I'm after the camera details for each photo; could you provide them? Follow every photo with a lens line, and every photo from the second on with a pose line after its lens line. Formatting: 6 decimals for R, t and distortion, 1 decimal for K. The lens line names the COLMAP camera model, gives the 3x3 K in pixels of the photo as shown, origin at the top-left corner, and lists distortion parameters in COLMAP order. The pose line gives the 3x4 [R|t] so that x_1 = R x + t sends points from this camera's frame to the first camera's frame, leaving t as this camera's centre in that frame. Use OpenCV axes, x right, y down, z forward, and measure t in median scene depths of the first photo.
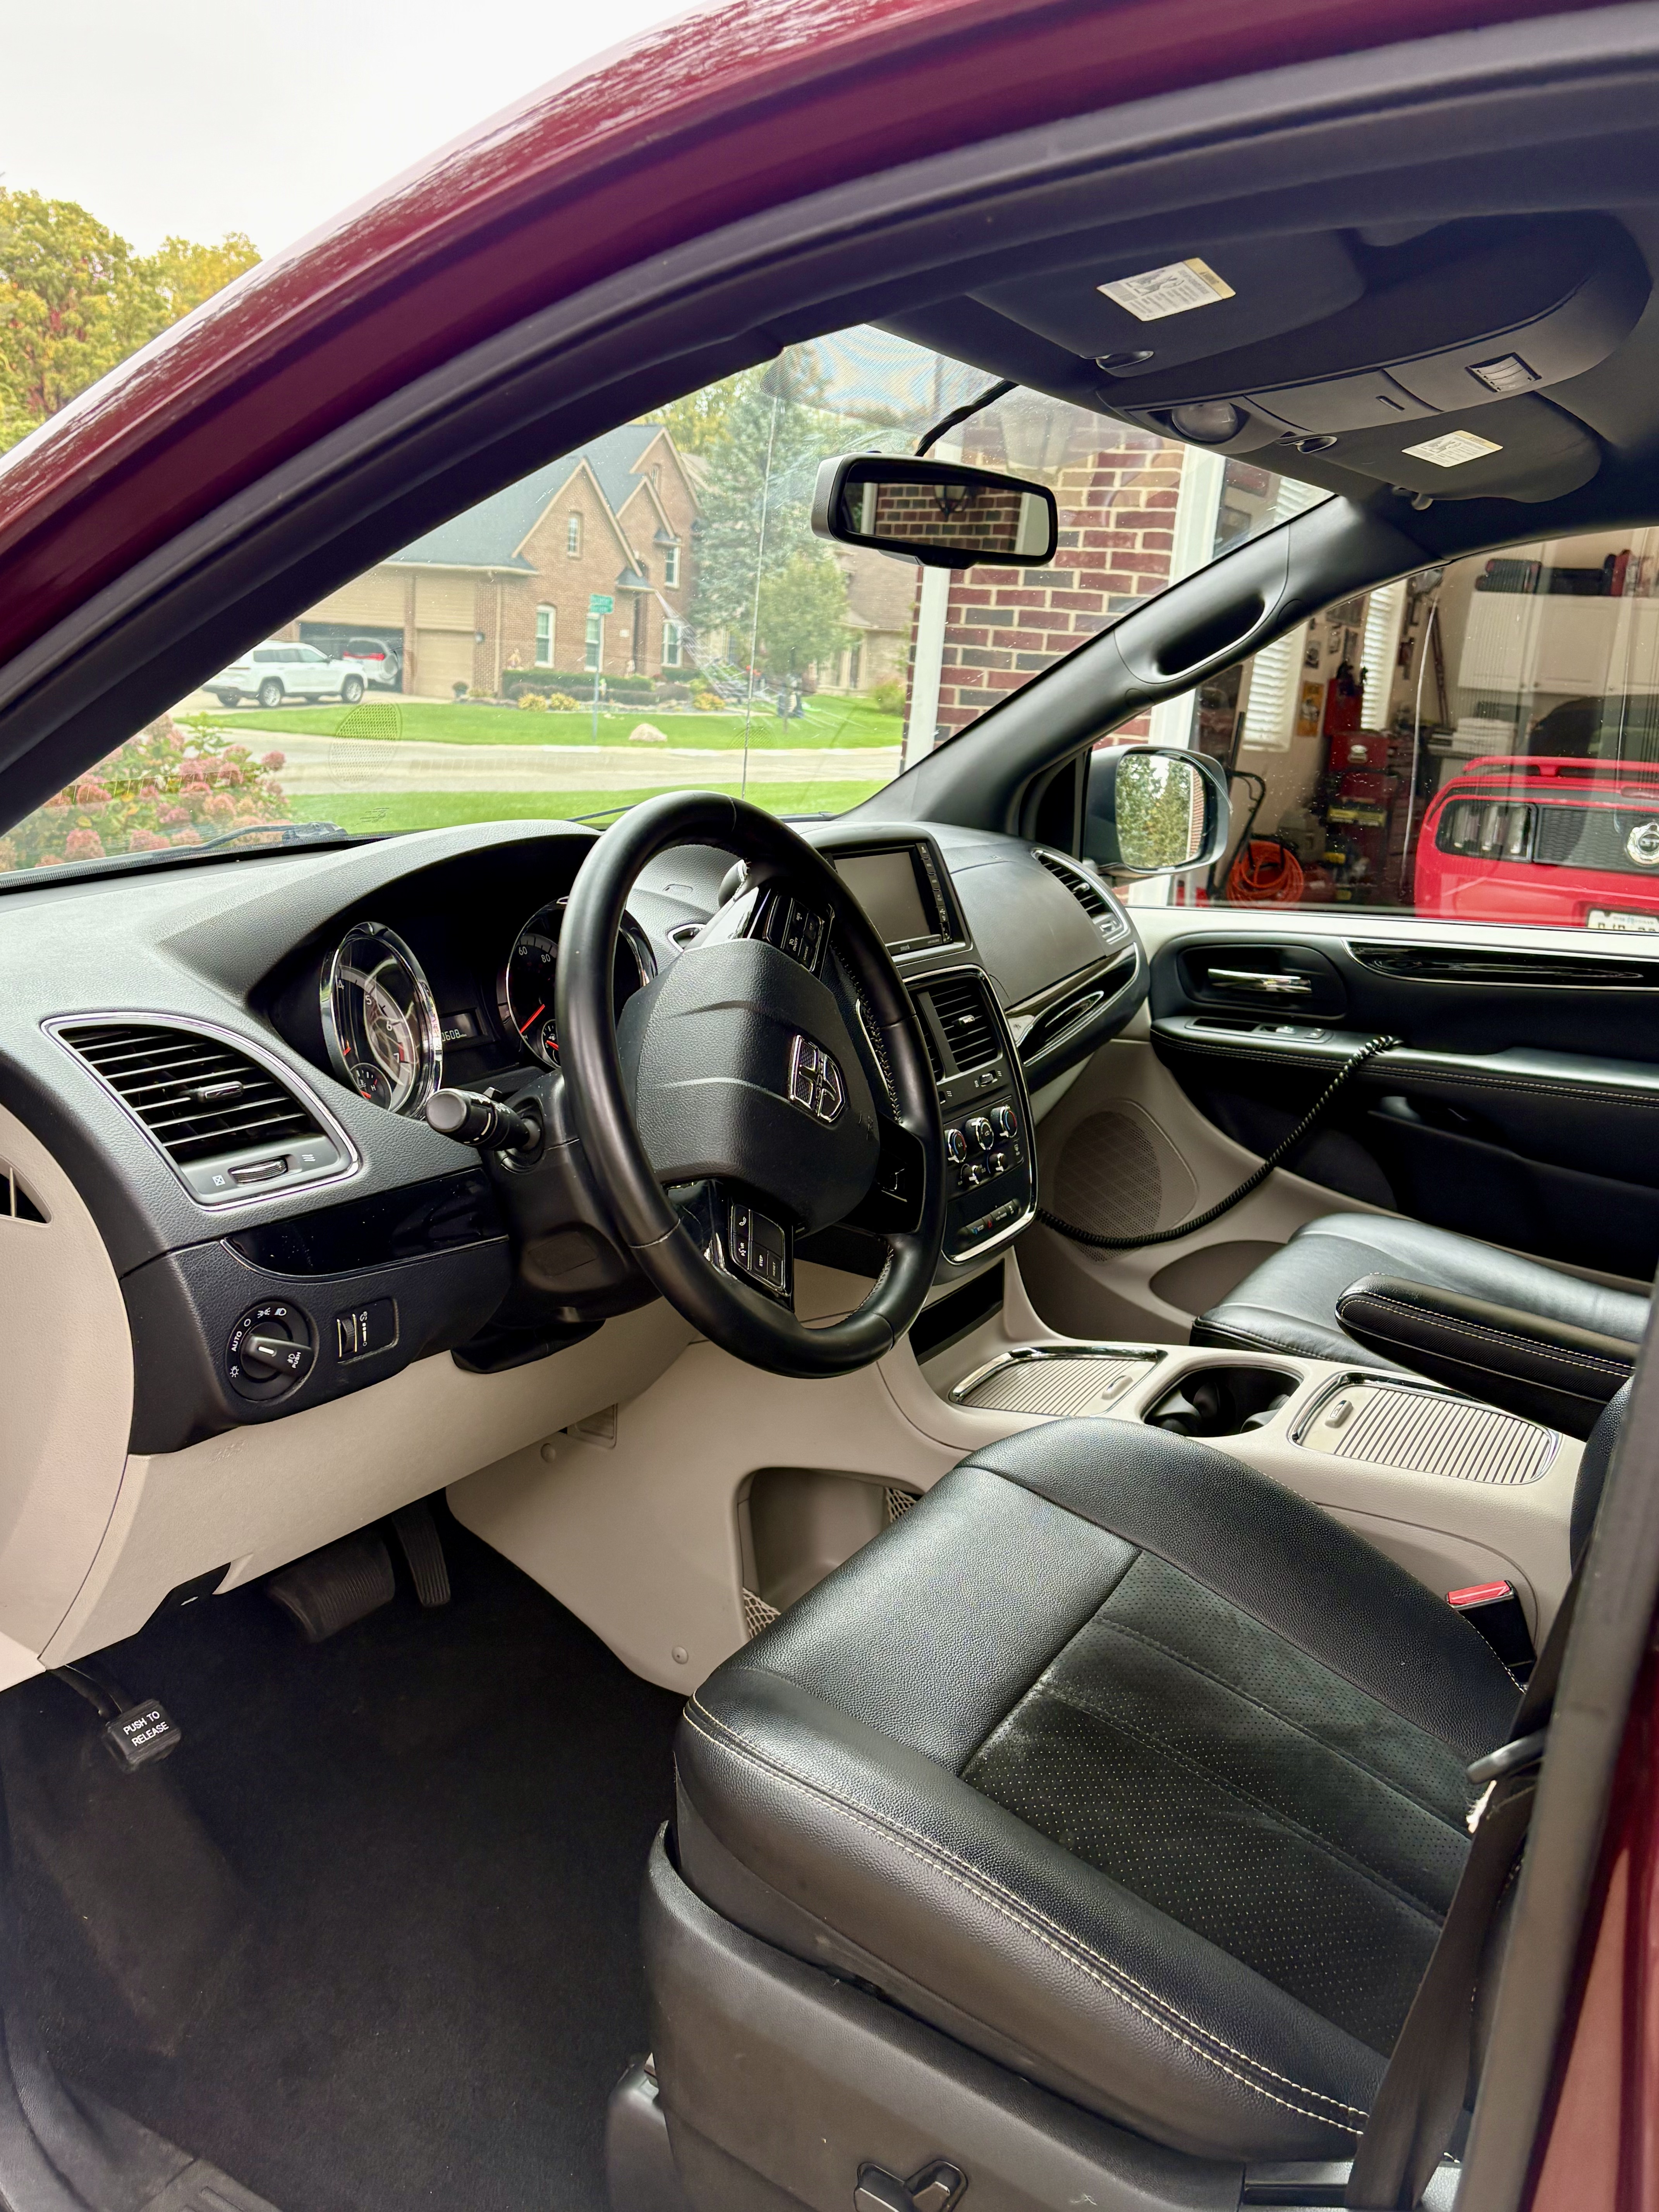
lens RADIAL K [[1830.9, 0, 834.1], [0, 1830.9, 1104.8], [0, 0, 1]] dist [0.017335, -0.002427]
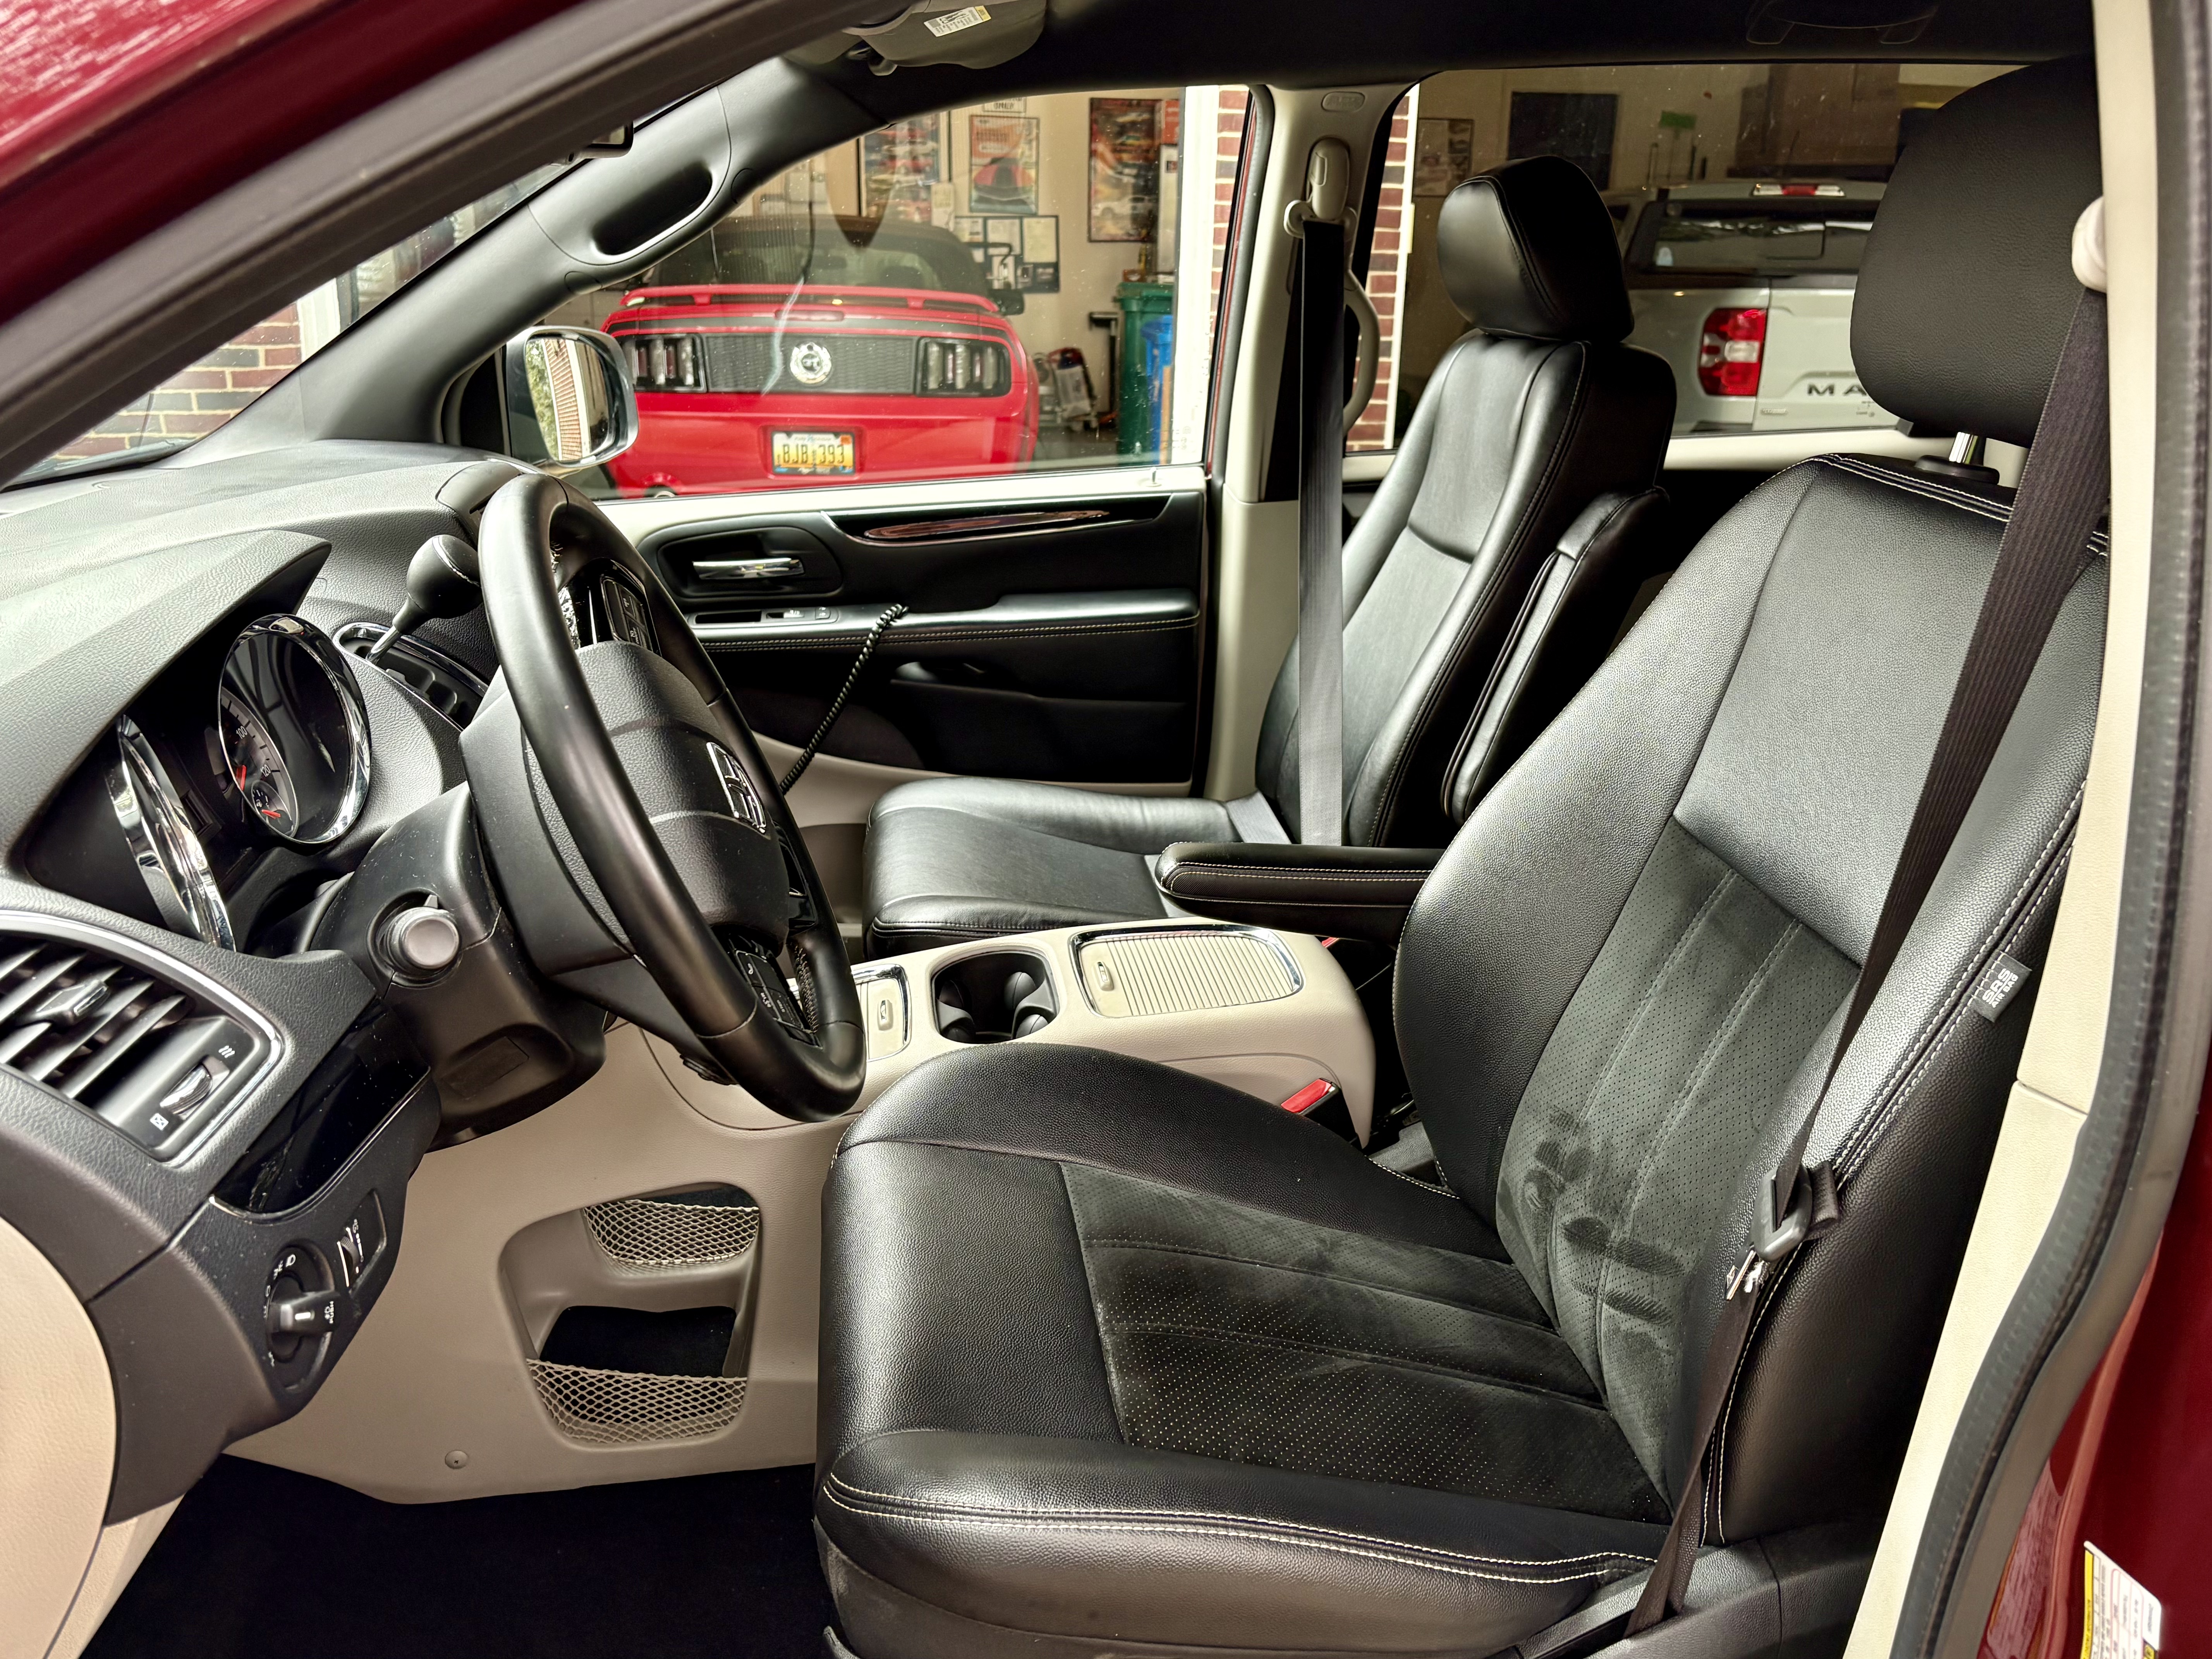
lens RADIAL K [[1830.9, 0, 1114.7], [0, 1830.9, 823.7], [0, 0, 1]] dist [0.017335, -0.002427]
pose [[0.787042, -0.233780, 0.570887, -0.213496], [0.172639, 0.971904, 0.159992, -0.061065], [-0.592250, -0.027363, 0.805289, 0.103274]]
